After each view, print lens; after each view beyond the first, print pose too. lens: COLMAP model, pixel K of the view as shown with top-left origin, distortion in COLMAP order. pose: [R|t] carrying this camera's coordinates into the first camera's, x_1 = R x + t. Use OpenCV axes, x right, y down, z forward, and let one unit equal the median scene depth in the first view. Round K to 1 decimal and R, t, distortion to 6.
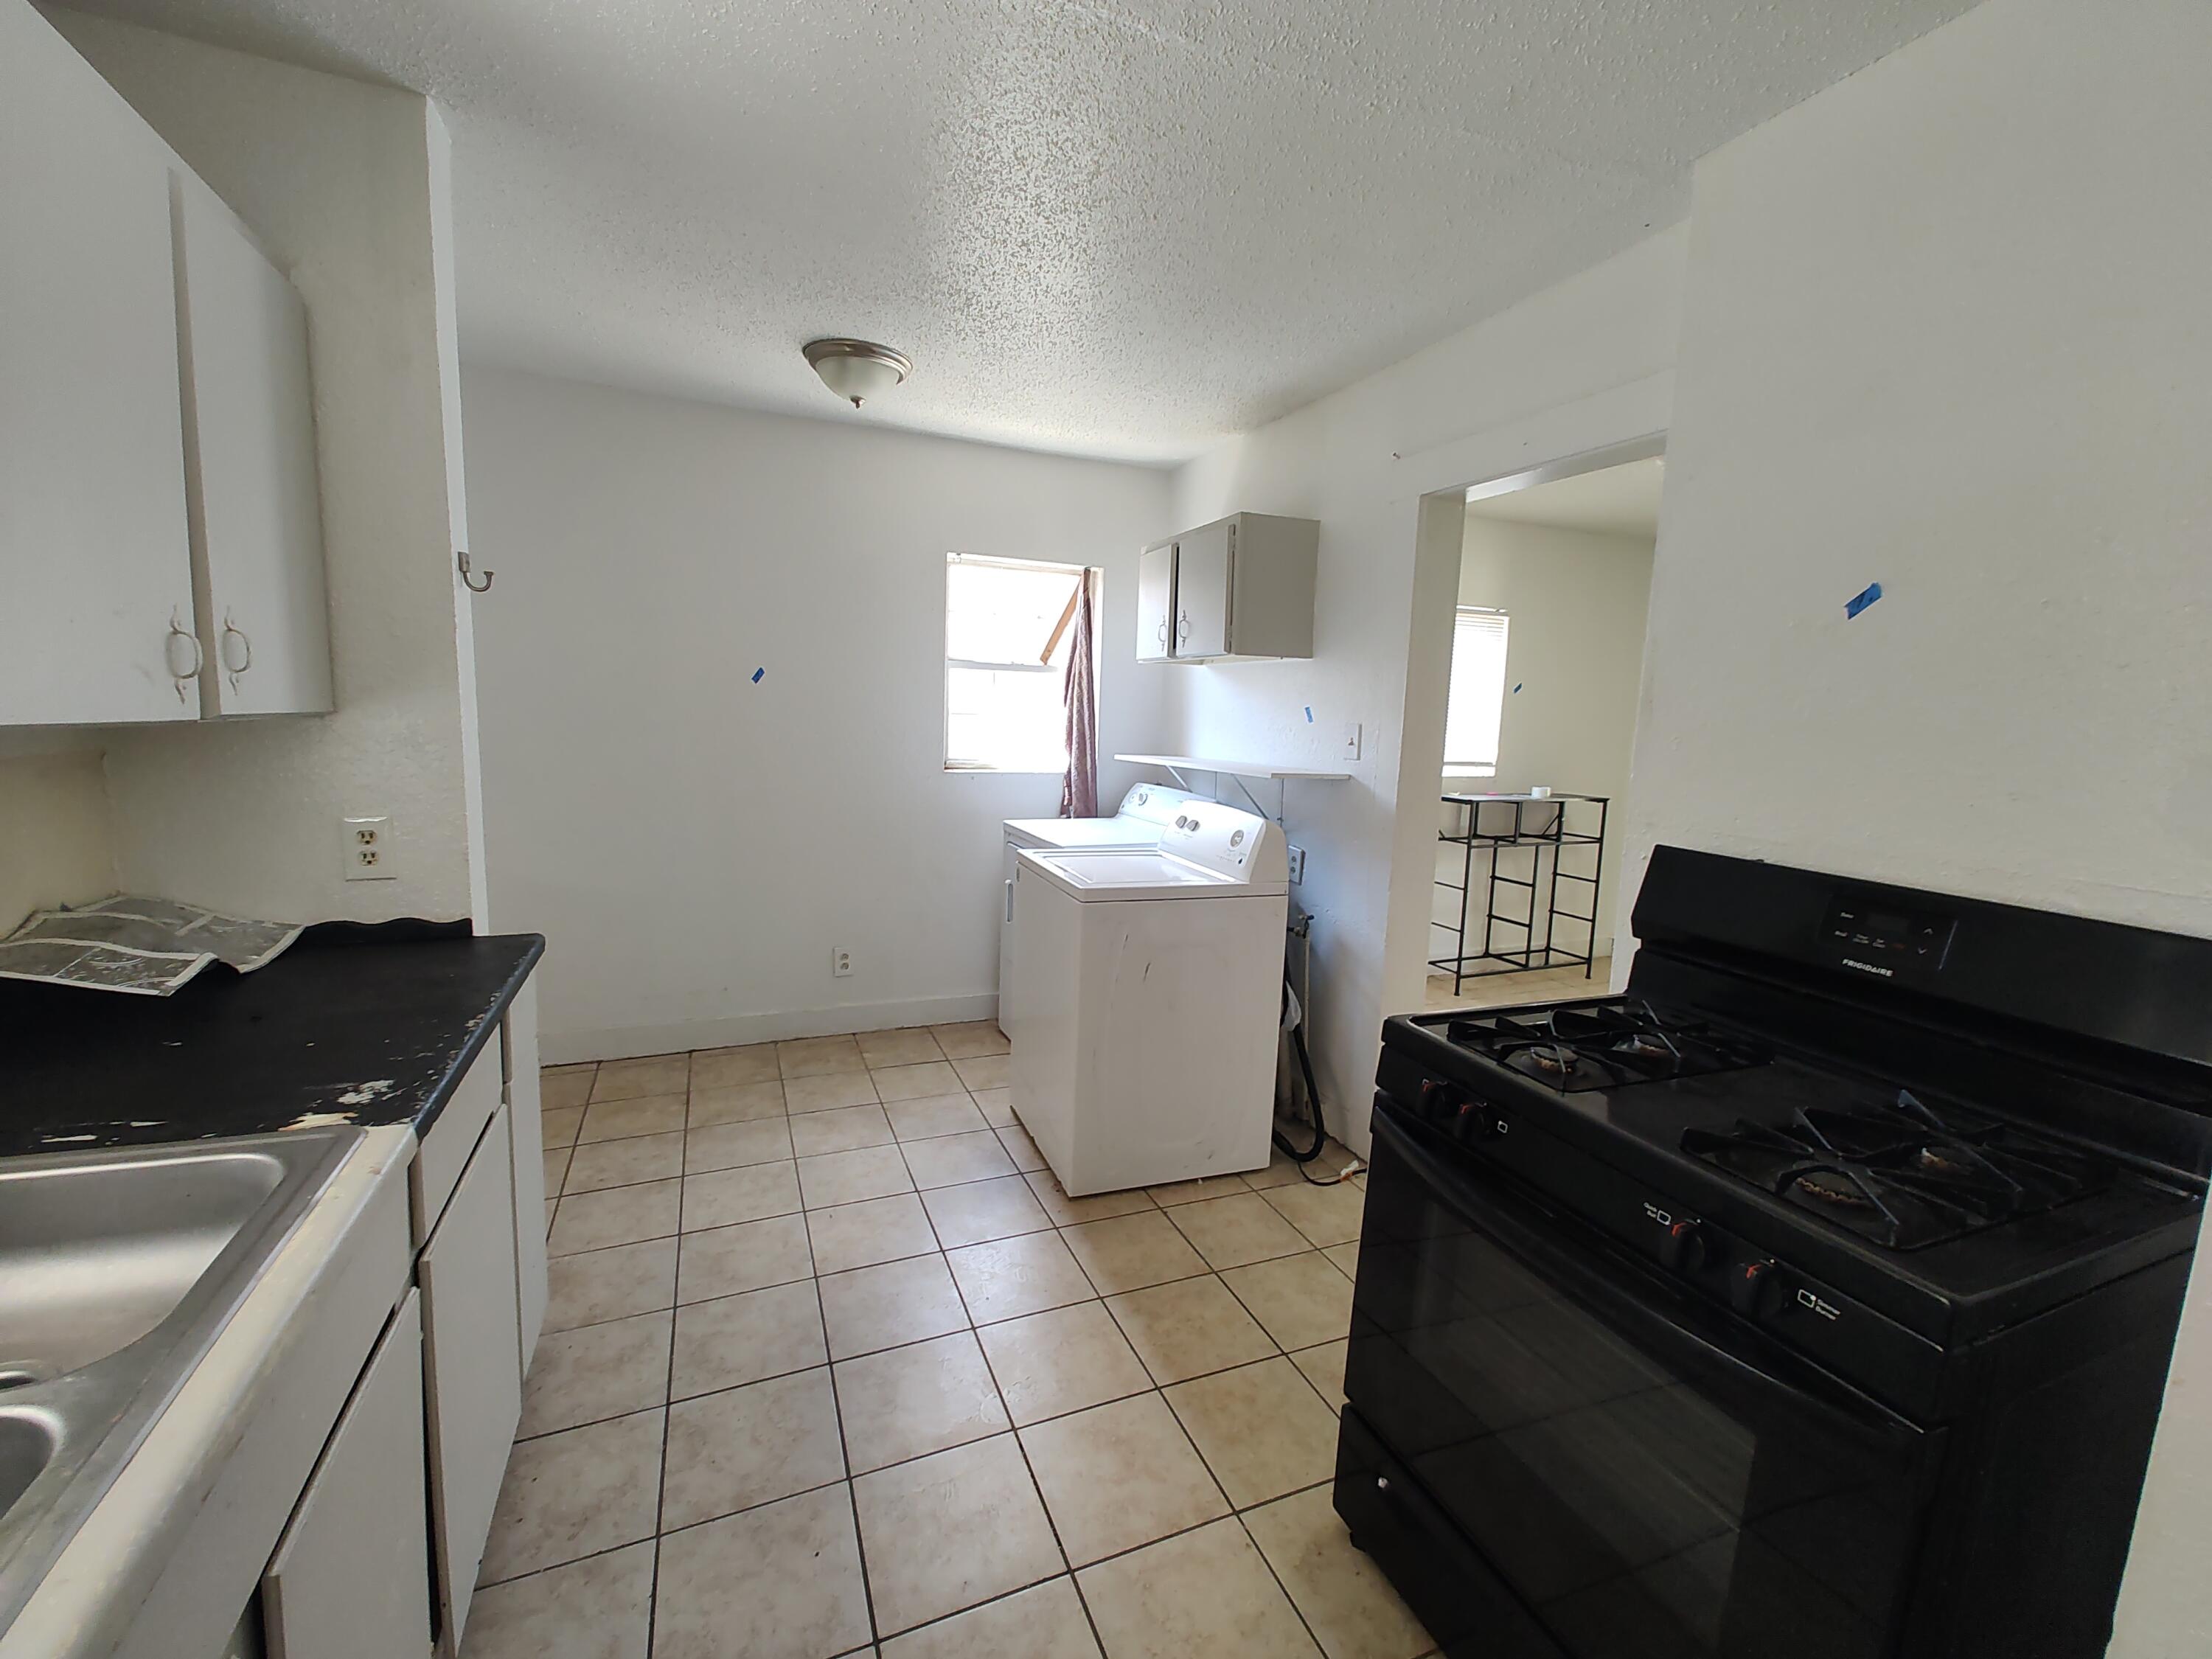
lens RADIAL K [[934.0, 0, 1098.0], [0, 934.0, 830.6], [0, 0, 1]] dist [-0.027939, 0.012064]
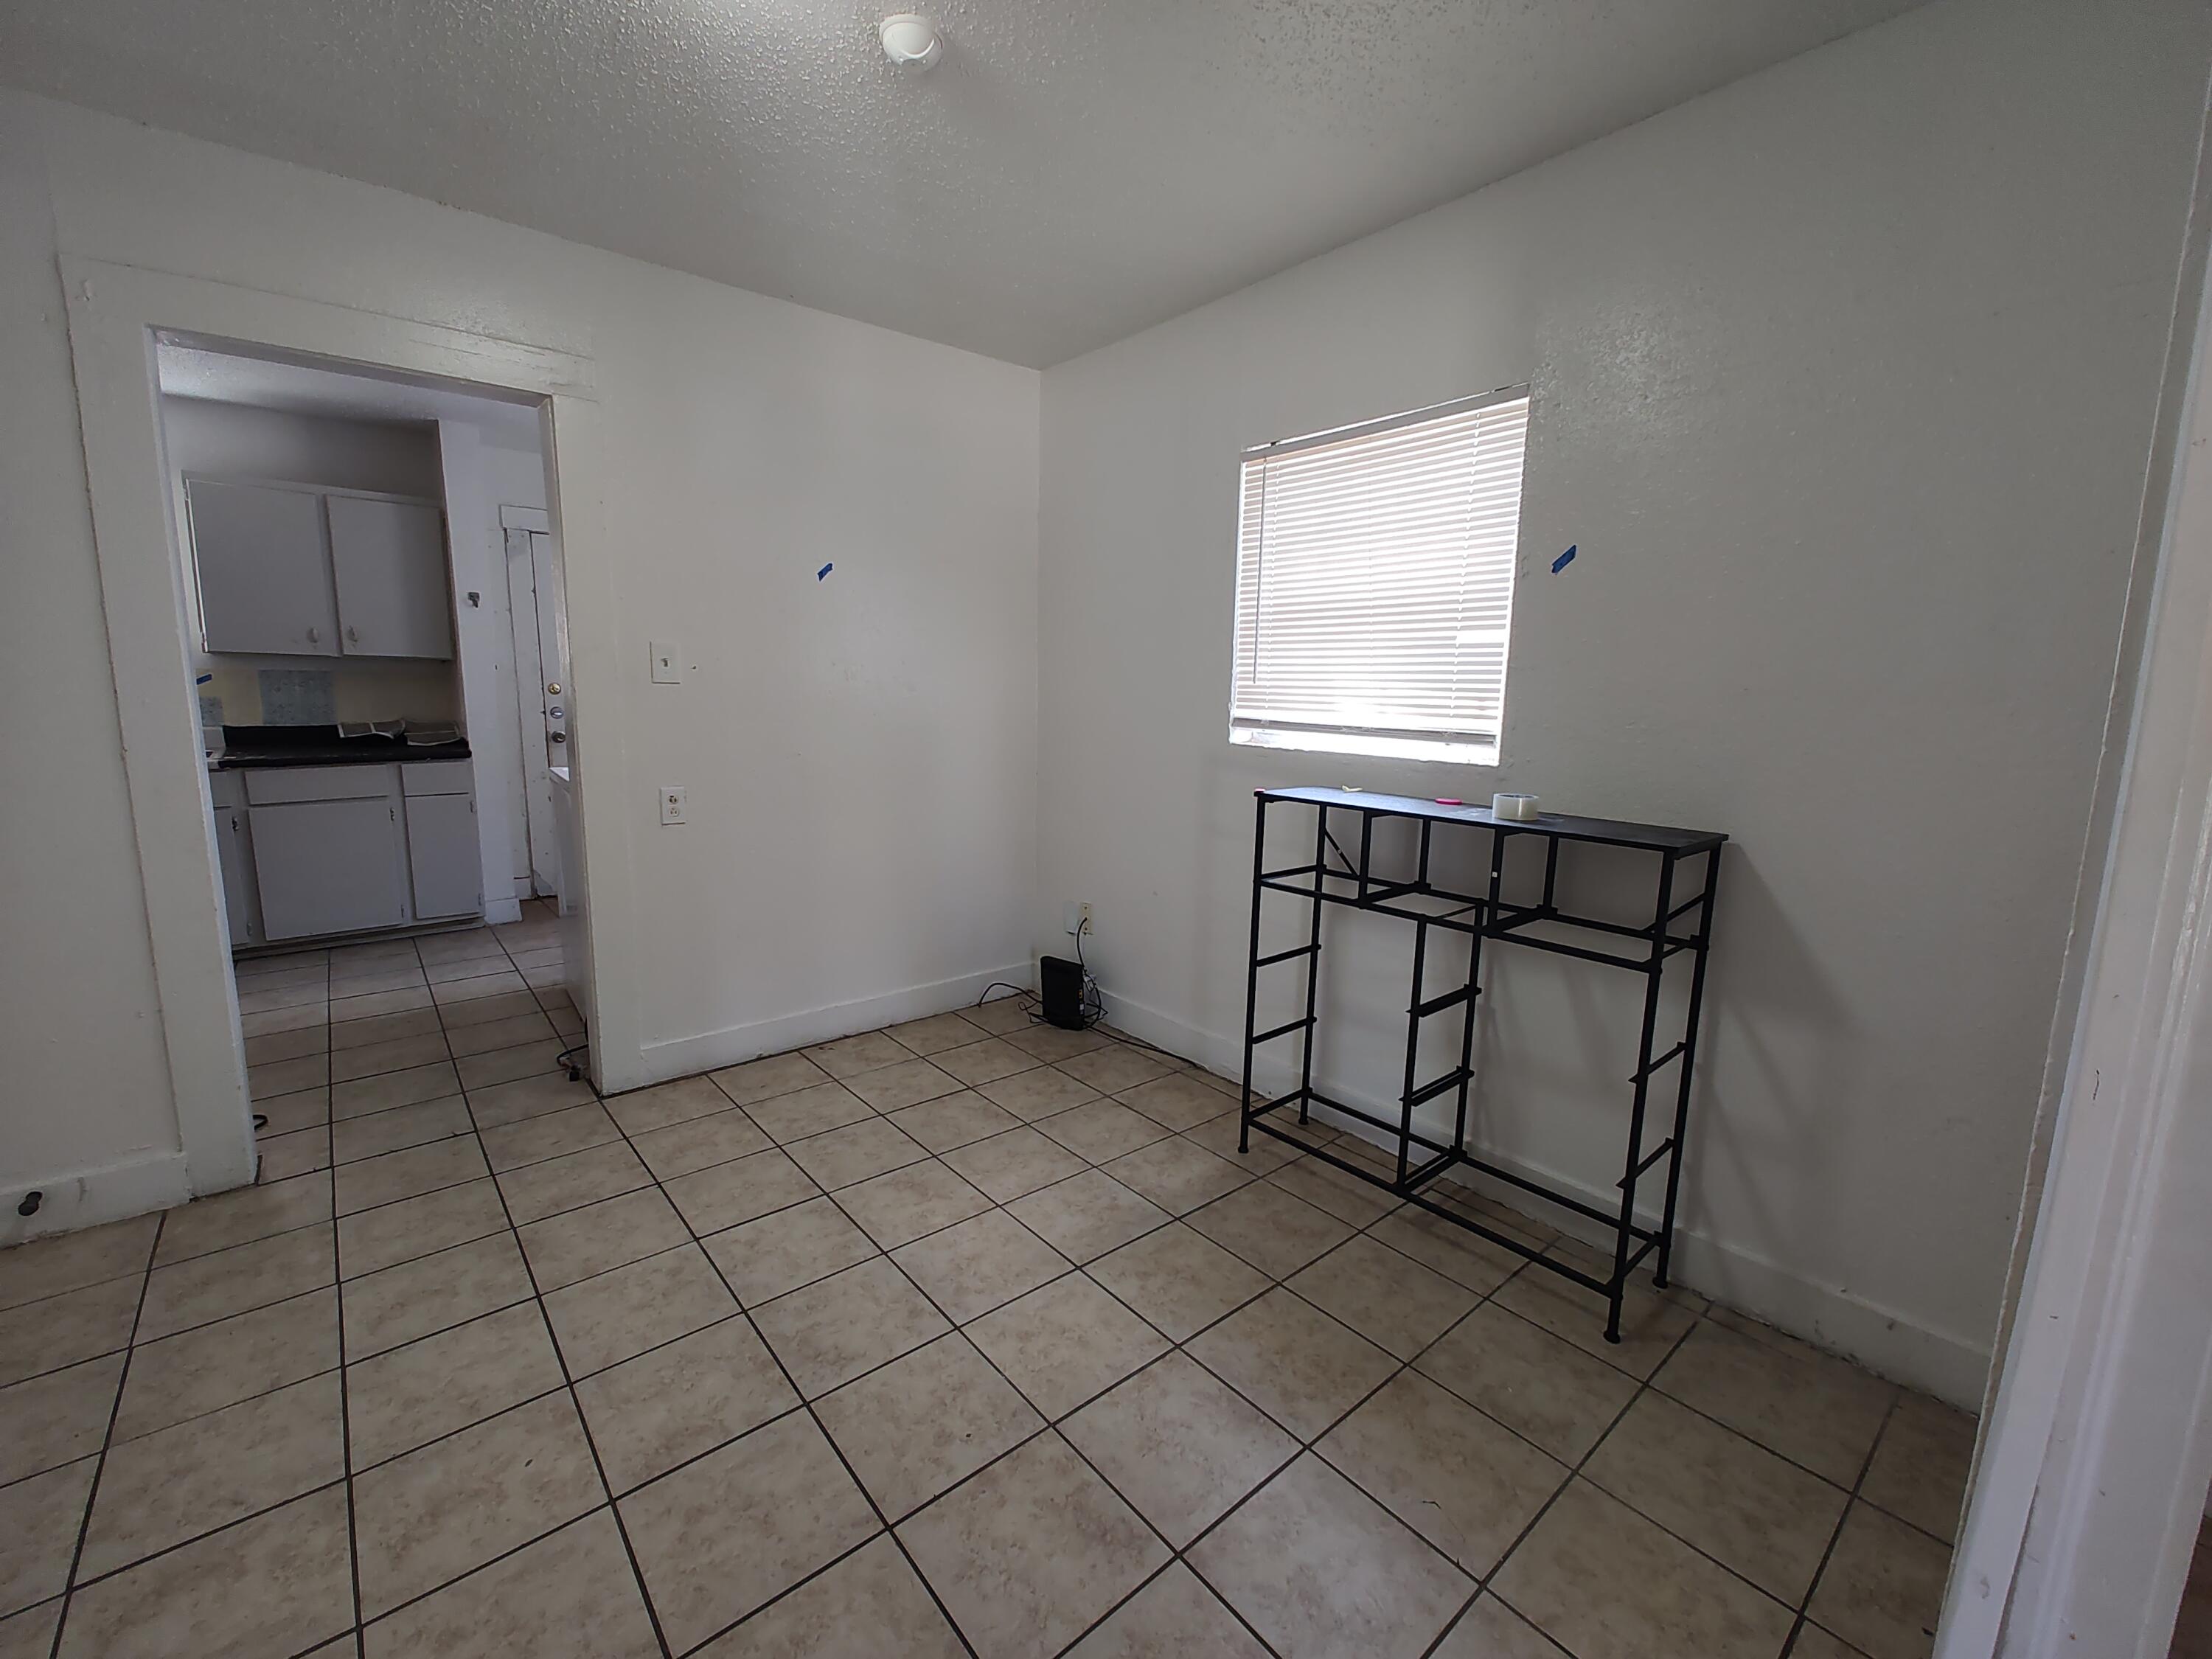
lens RADIAL K [[934.0, 0, 1098.0], [0, 934.0, 830.6], [0, 0, 1]] dist [-0.027939, 0.012064]
pose [[0.314312, 0.125666, -0.940966, 2.083418], [-0.133584, 0.987192, 0.087218, -0.110883], [0.939874, 0.098284, 0.327073, 1.803500]]
